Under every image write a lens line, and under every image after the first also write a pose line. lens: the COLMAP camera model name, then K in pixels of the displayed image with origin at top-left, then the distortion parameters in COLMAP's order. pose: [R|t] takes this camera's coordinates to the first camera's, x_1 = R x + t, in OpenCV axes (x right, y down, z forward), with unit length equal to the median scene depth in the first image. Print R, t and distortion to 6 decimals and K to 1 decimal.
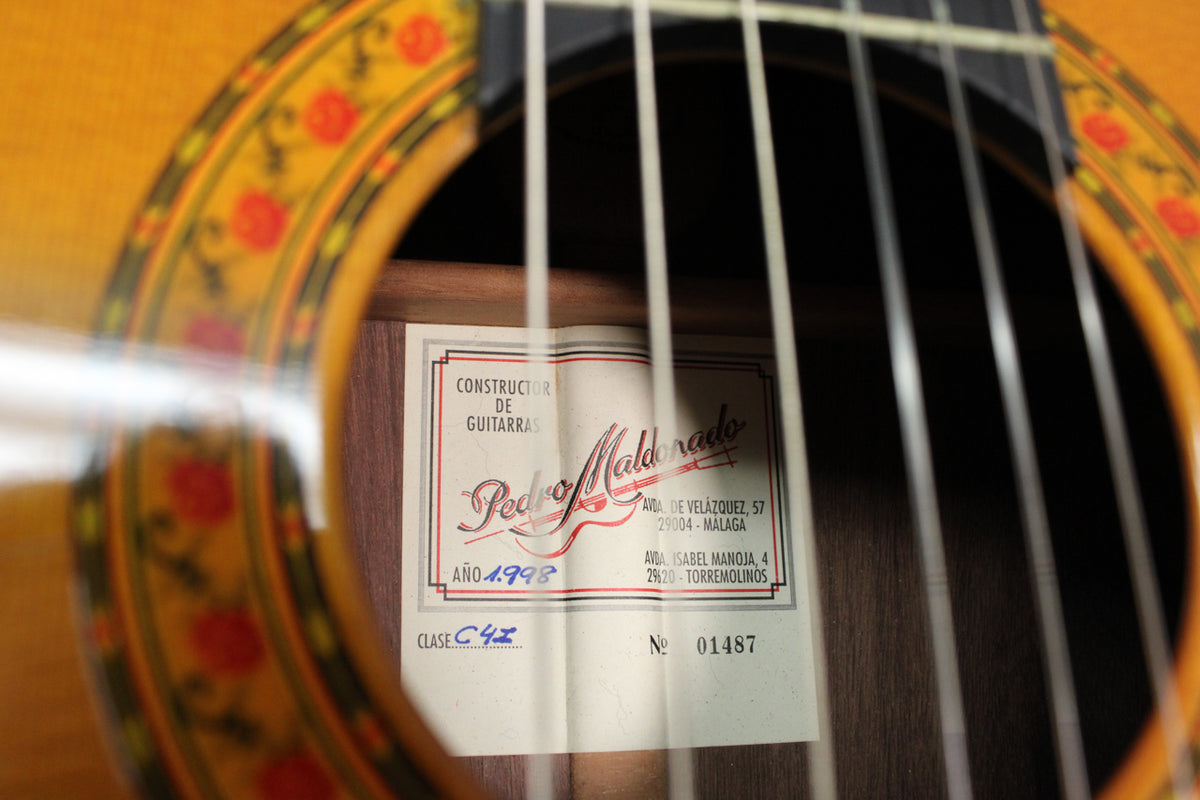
lens RADIAL K [[1068.0, 0, 600.0], [0, 1068.0, 400.0], [0, 0, 1]] dist [-0.106828, 0.001623]
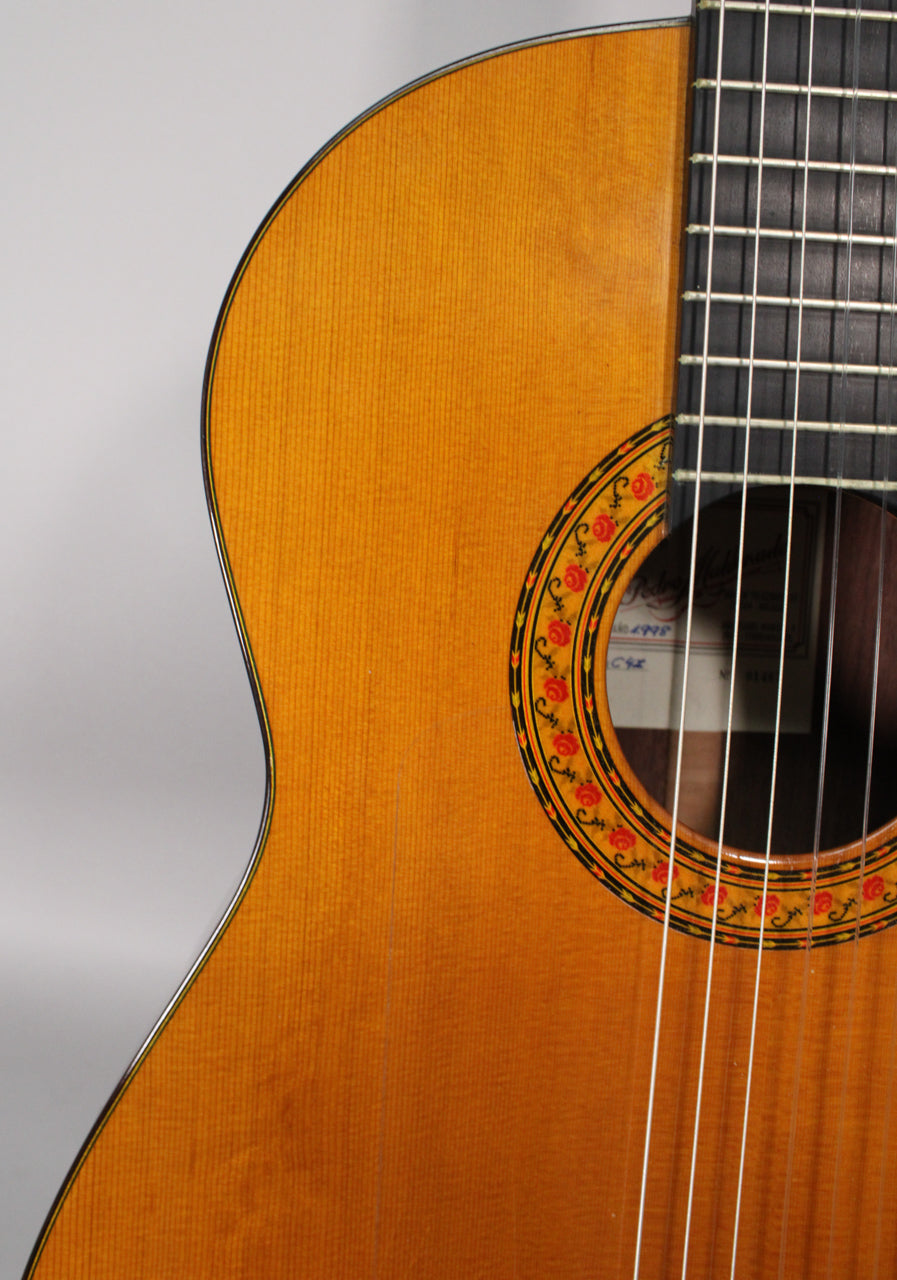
lens RADIAL K [[1272.5, 0, 432.0], [0, 1272.5, 598.5], [0, 0, 1]] dist [-0.171725, 0.152132]
pose [[0.980855, 0.093117, -0.171036, -0.131930], [-0.022778, 0.927102, 0.374116, -1.154536], [0.193404, -0.363057, 0.911474, -1.679414]]
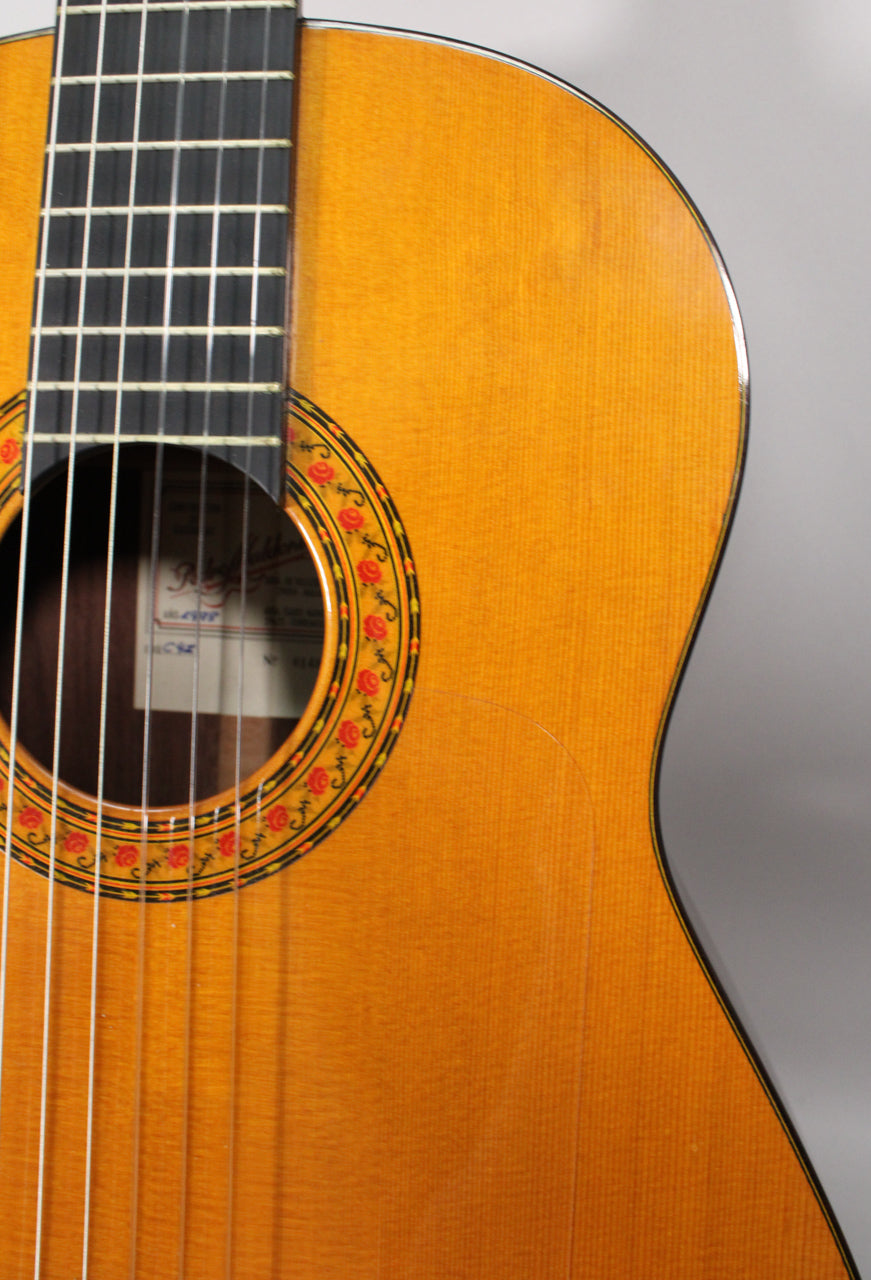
lens RADIAL K [[1341.9, 0, 498.1], [0, 1341.9, 576.0], [0, 0, 1]] dist [-0.171544, 0.162238]
pose [[0.951704, 0.071388, -0.298603, 1.877679], [0.019279, 0.956776, 0.290186, -0.952443], [0.306412, -0.281928, 0.909191, -1.527471]]
